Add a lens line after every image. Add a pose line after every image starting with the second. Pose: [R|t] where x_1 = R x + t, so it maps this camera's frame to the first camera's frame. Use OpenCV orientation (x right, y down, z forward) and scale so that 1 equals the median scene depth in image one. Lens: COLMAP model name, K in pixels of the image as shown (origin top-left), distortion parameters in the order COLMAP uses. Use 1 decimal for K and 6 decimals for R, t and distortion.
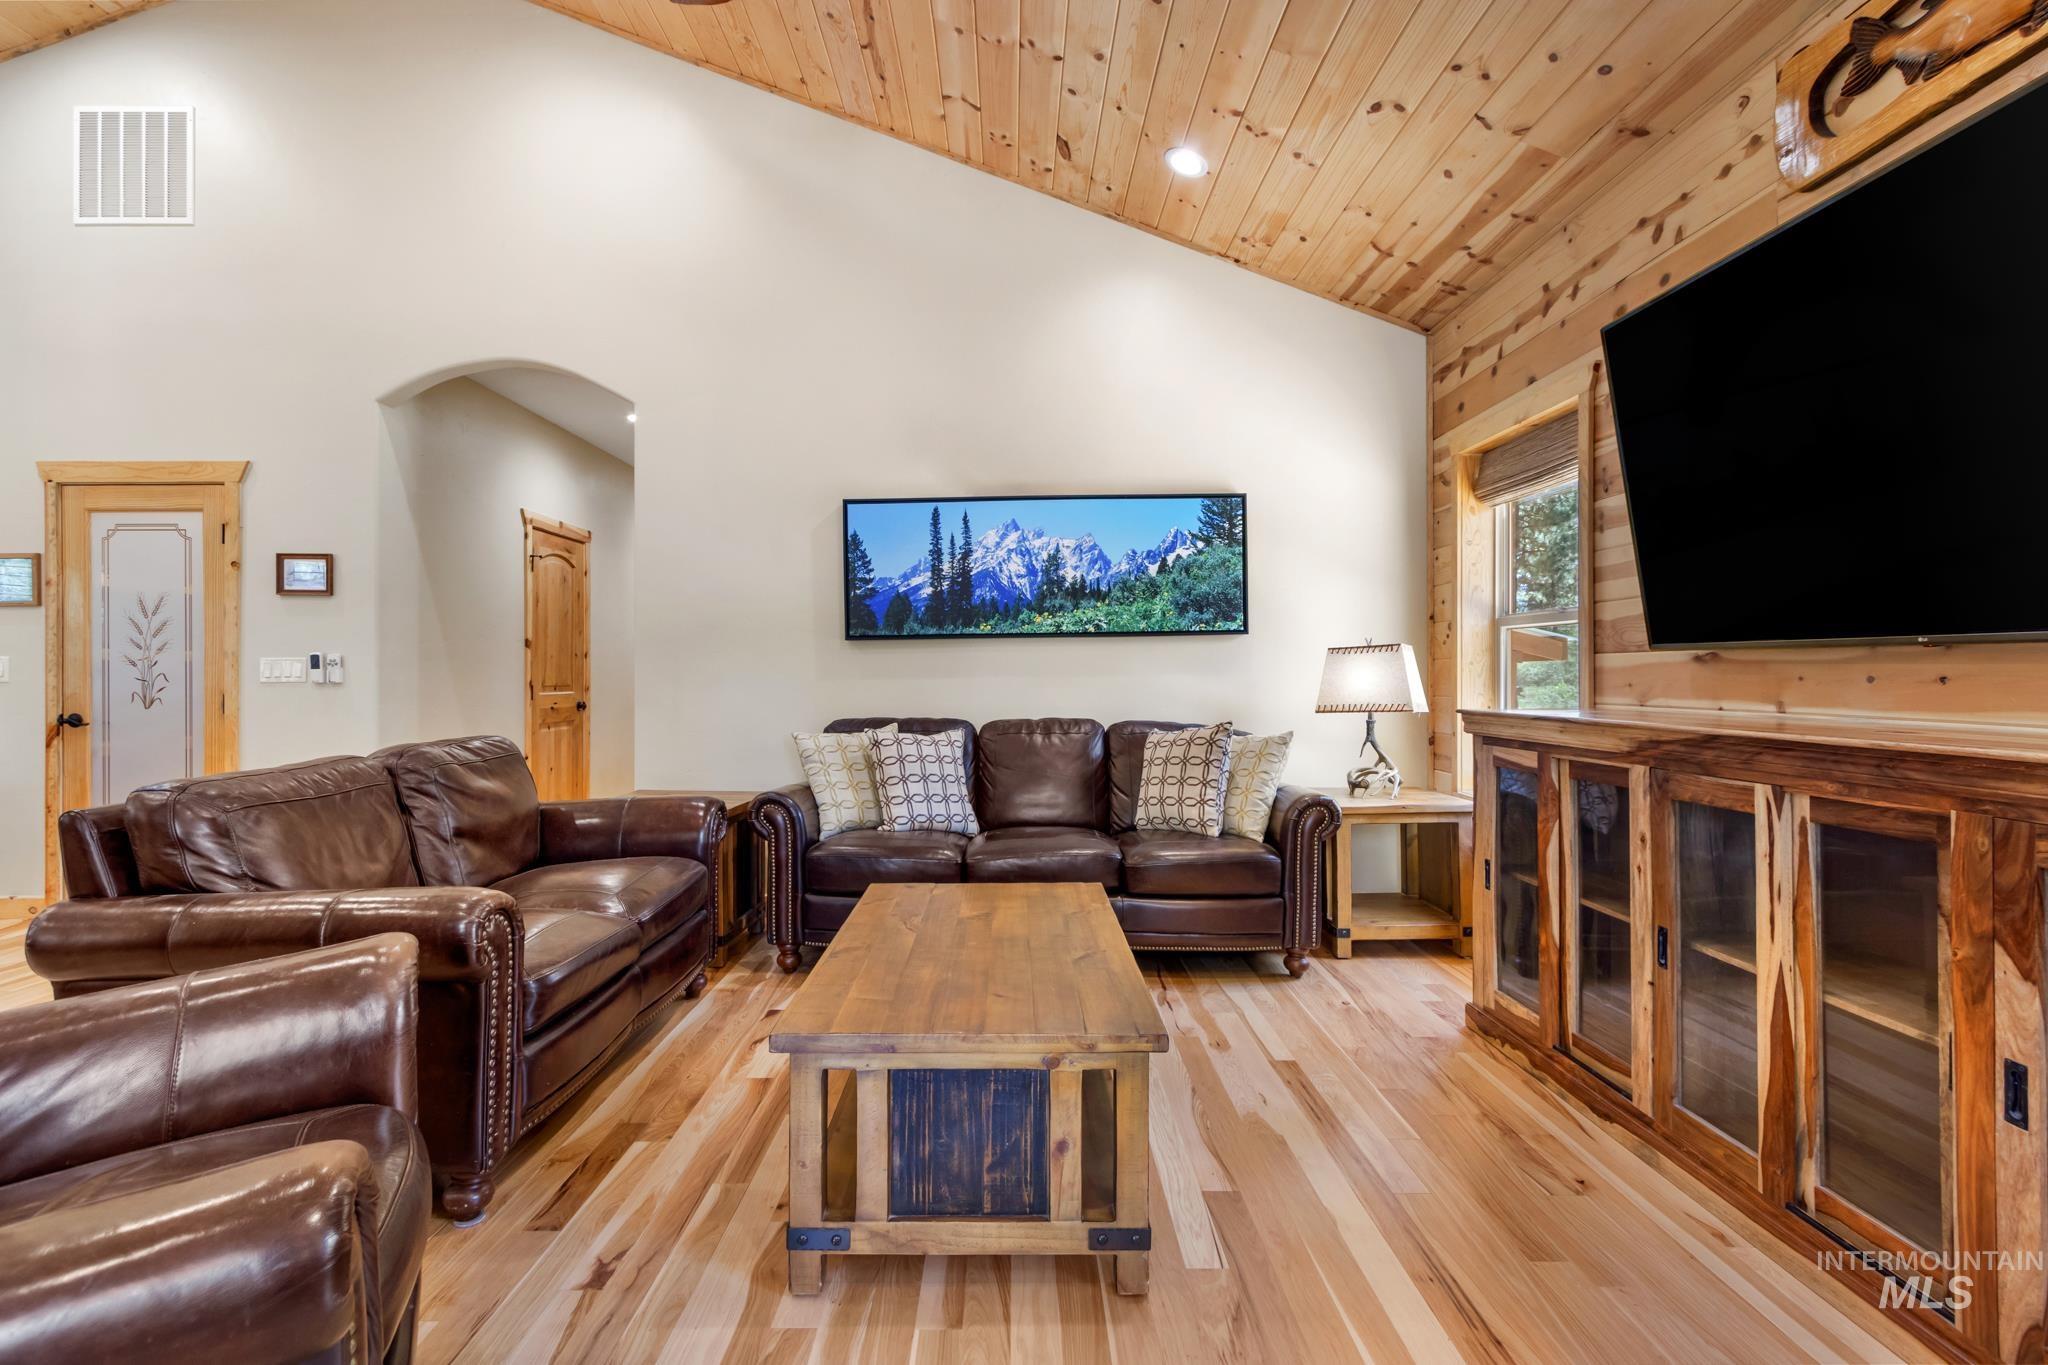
lens RADIAL K [[945.3, 0, 1019.6], [0, 945.3, 659.9], [0, 0, 1]] dist [-0.000927, -0.000864]
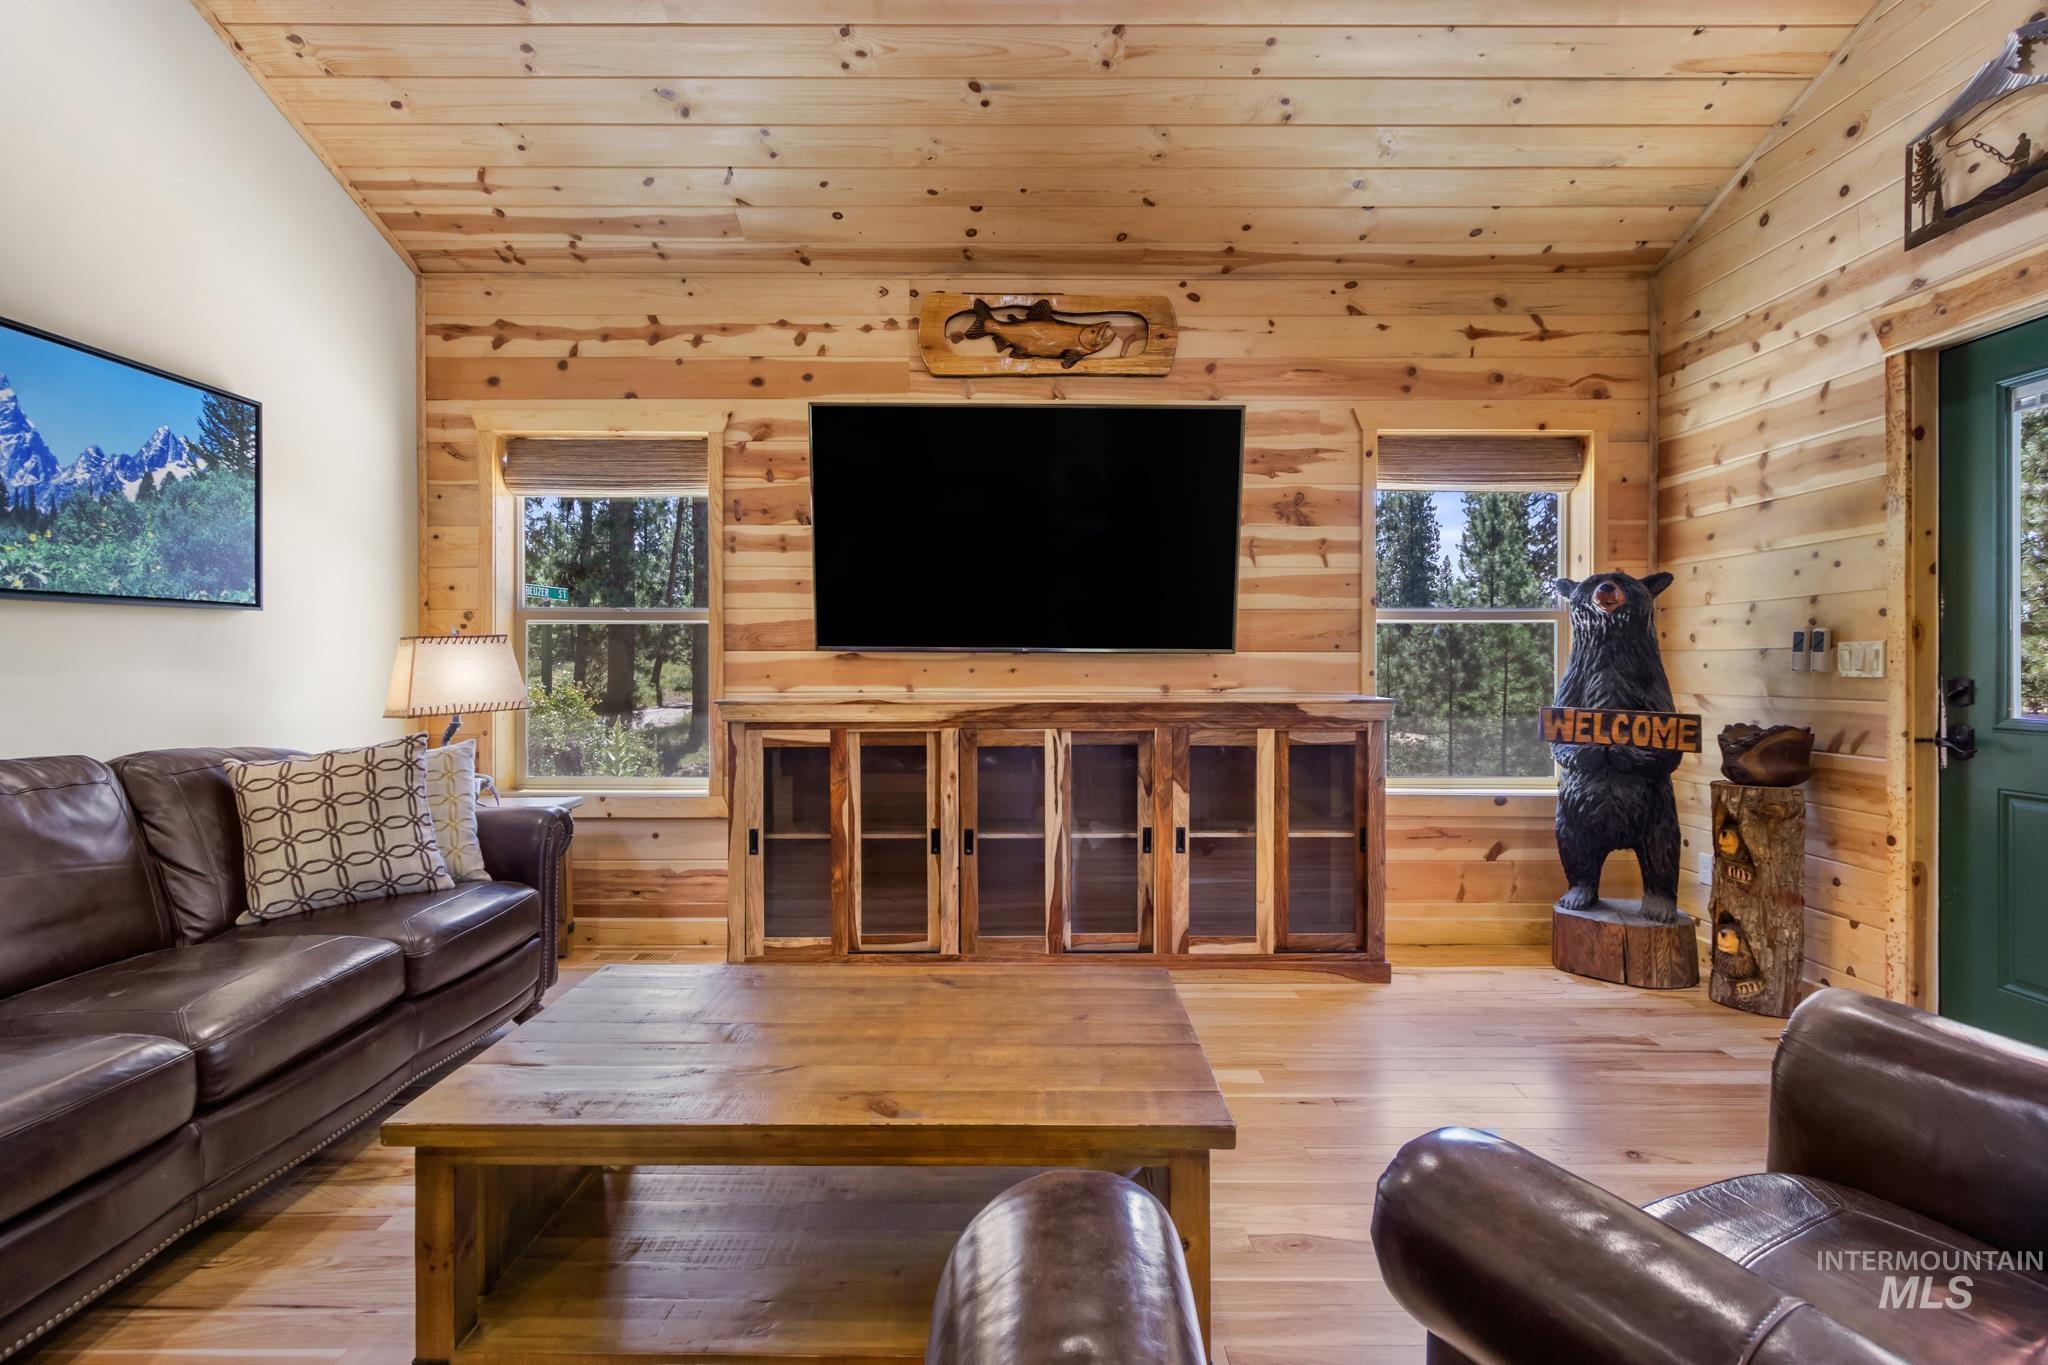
lens RADIAL K [[945.3, 0, 1019.6], [0, 945.3, 659.9], [0, 0, 1]] dist [-0.000927, -0.000864]
pose [[-0.007555, 0.004656, 0.999961, -0.487622], [-0.014361, 0.999886, -0.004765, 0.004053], [-0.999868, -0.014397, -0.007488, 0.506196]]
